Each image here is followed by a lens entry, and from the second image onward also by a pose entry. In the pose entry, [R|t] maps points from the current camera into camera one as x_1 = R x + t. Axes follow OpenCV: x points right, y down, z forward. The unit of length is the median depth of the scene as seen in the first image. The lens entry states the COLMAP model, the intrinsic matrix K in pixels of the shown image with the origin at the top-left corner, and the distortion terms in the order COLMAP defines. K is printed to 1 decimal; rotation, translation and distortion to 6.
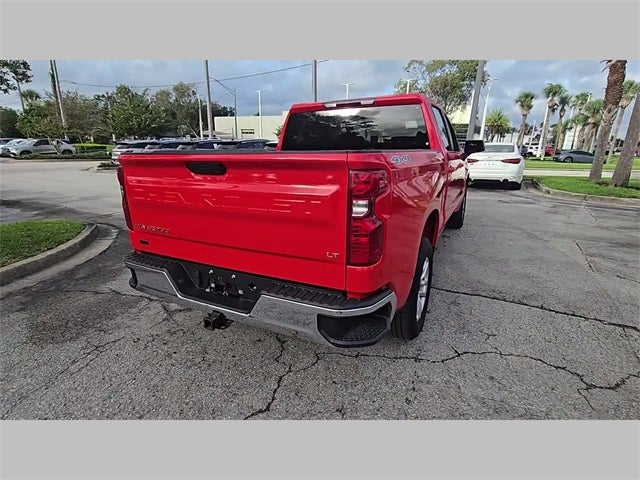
lens RADIAL K [[326.7, 0, 318.2], [0, 326.7, 241.1], [0, 0, 1]] dist [0.002775, -0.000977]
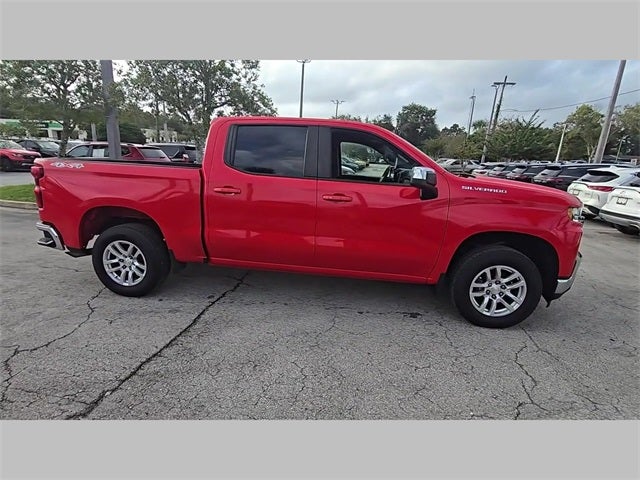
lens RADIAL K [[326.7, 0, 318.2], [0, 326.7, 241.1], [0, 0, 1]] dist [0.002775, -0.000977]
pose [[0.342492, 0.247486, -0.906339, 1.330553], [-0.305357, 0.941631, 0.141733, -0.281893], [0.888514, 0.228214, 0.398073, 0.845209]]
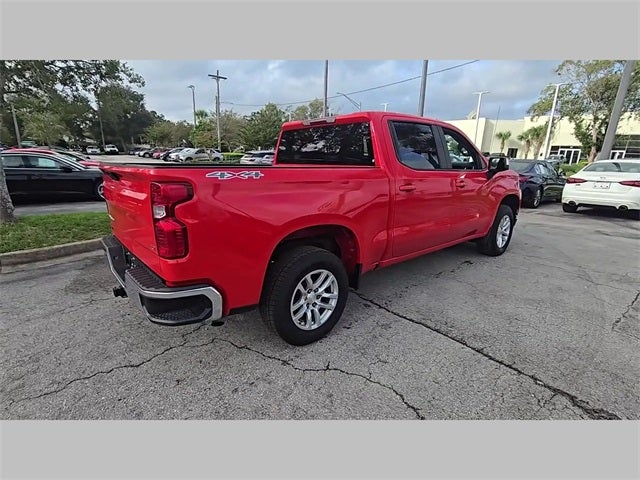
lens RADIAL K [[326.7, 0, 318.2], [0, 326.7, 241.1], [0, 0, 1]] dist [0.002775, -0.000977]
pose [[0.927852, 0.110915, -0.356074, 0.492916], [-0.122066, 0.992482, -0.008926, -0.022251], [0.352407, 0.051746, 0.934415, 0.018577]]
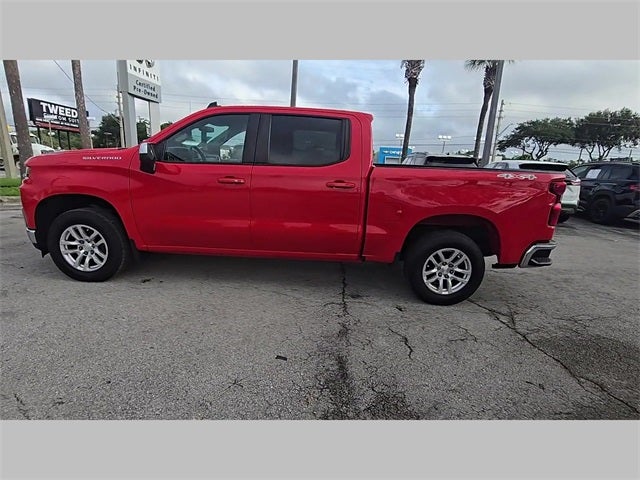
lens RADIAL K [[325.3, 0, 318.0], [0, 325.3, 241.4], [0, 0, 1]] dist [0.003396, -0.000371]
pose [[-0.445687, -0.232951, 0.864348, -0.921337], [0.202591, 0.914249, 0.350863, -0.458728], [-0.871963, 0.331484, -0.360275, 1.639795]]
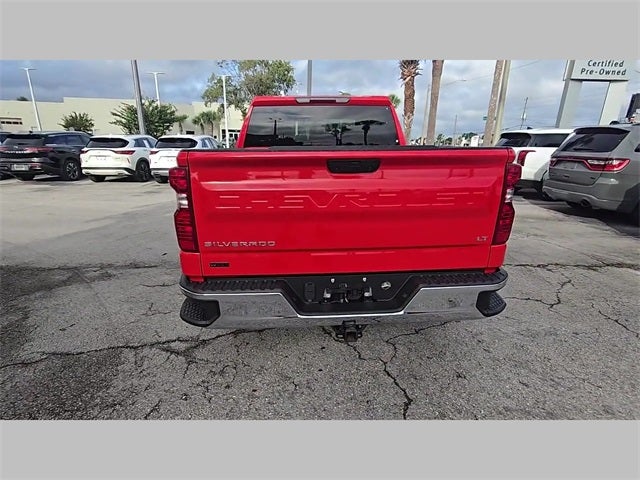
lens RADIAL K [[326.7, 0, 318.2], [0, 326.7, 241.1], [0, 0, 1]] dist [0.002775, -0.000977]
pose [[0.855832, -0.141772, 0.497446, -0.463790], [0.136766, 0.989502, 0.046709, -0.036305], [-0.498845, 0.028059, 0.866237, 0.132875]]
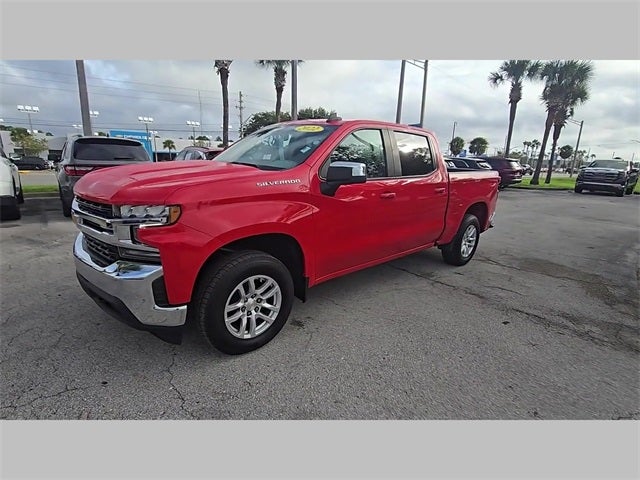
lens RADIAL K [[325.3, 0, 318.0], [0, 325.3, 241.4], [0, 0, 1]] dist [0.003396, -0.000371]
pose [[-0.939544, -0.112325, 0.323482, -0.119392], [0.065734, 0.867937, 0.492305, -0.705882], [-0.336060, 0.483806, -0.808081, 2.364611]]
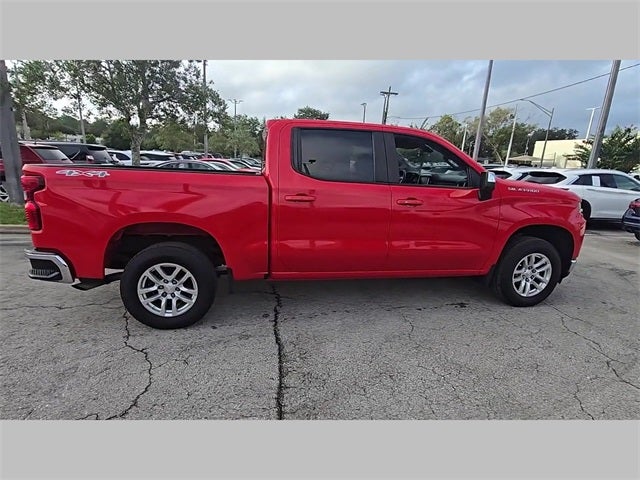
lens RADIAL K [[326.7, 0, 318.2], [0, 326.7, 241.1], [0, 0, 1]] dist [0.002775, -0.000977]
pose [[0.619174, 0.208122, -0.757172, 1.078258], [-0.260916, 0.963981, 0.051605, -0.158020], [0.740639, 0.165606, 0.651174, 0.450786]]
